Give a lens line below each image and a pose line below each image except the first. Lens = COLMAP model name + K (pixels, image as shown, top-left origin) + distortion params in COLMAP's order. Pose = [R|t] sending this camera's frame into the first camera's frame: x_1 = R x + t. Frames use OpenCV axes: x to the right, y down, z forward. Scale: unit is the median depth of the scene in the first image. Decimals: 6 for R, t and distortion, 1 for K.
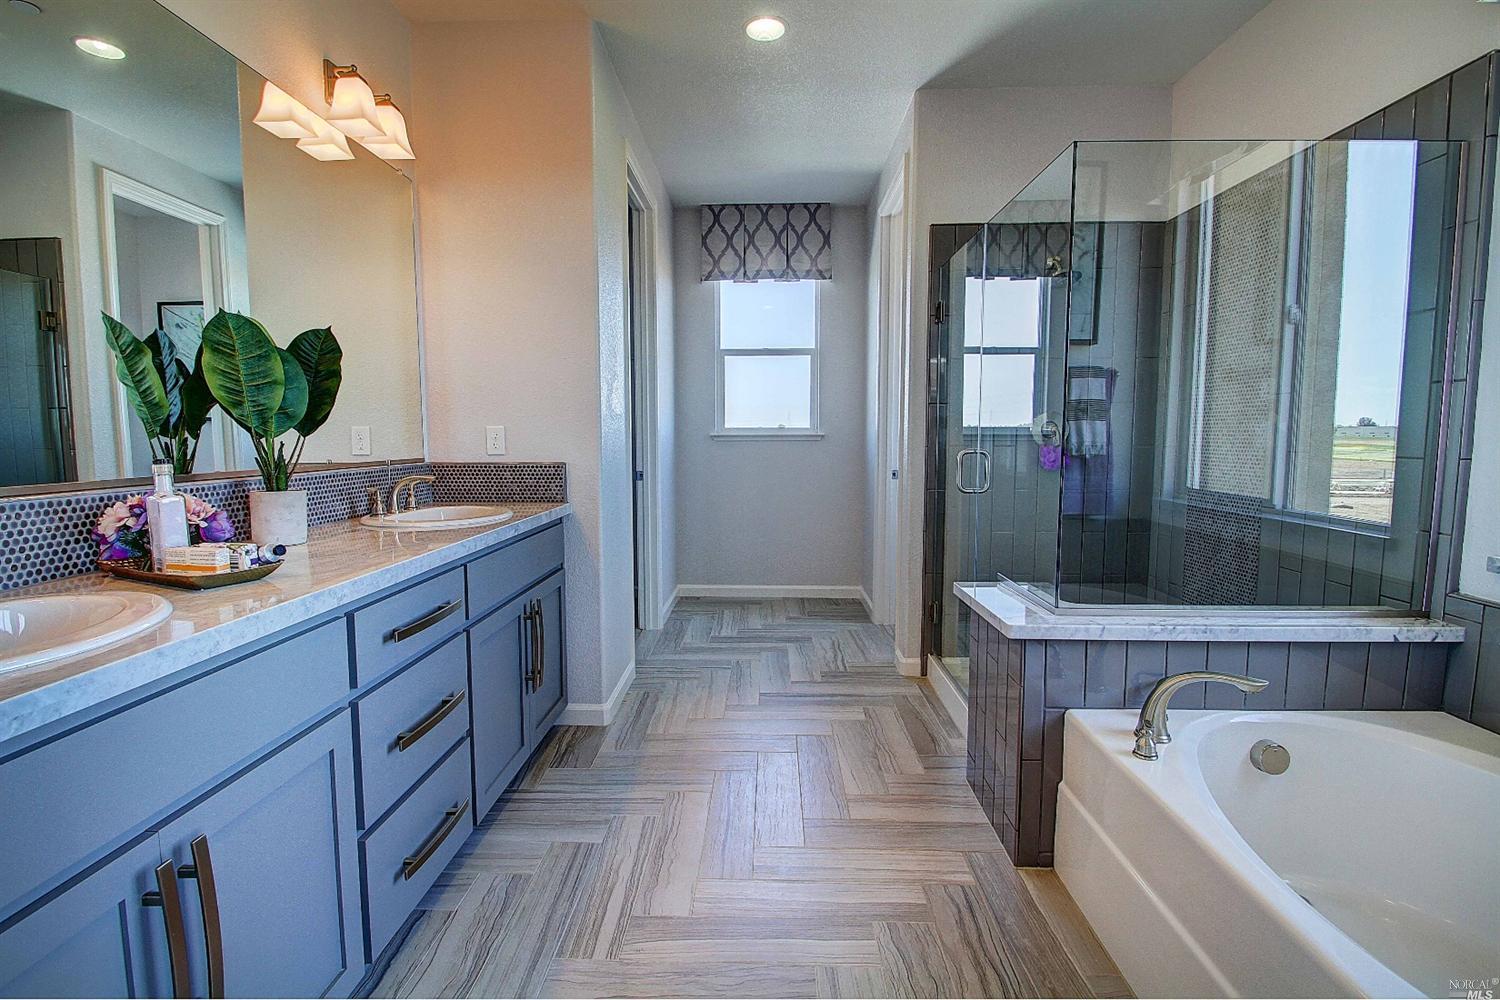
lens RADIAL K [[694.9, 0, 741.9], [0, 694.9, 490.6], [0, 0, 1]] dist [0.006388, -0.010088]
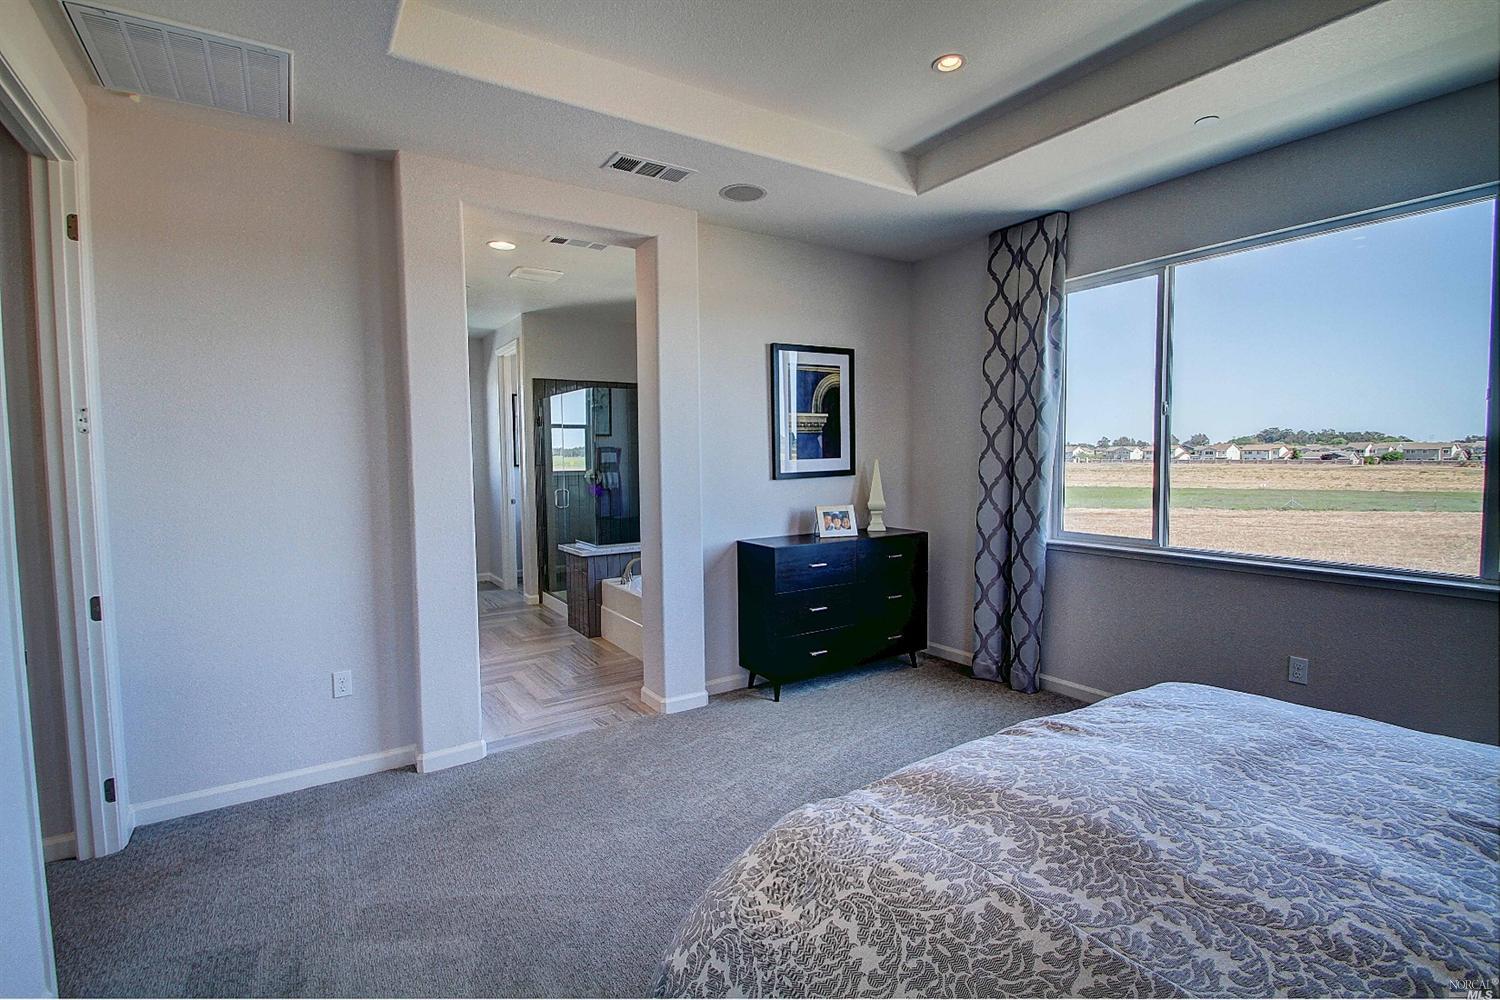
lens RADIAL K [[694.9, 0, 751.6], [0, 694.9, 499.2], [0, 0, 1]] dist [0.006388, -0.010088]
pose [[0.812501, -0.052862, 0.580558, -0.401571], [0.062782, 0.998023, 0.003009, 0.004991], [-0.579569, 0.034004, 0.814213, -1.007418]]
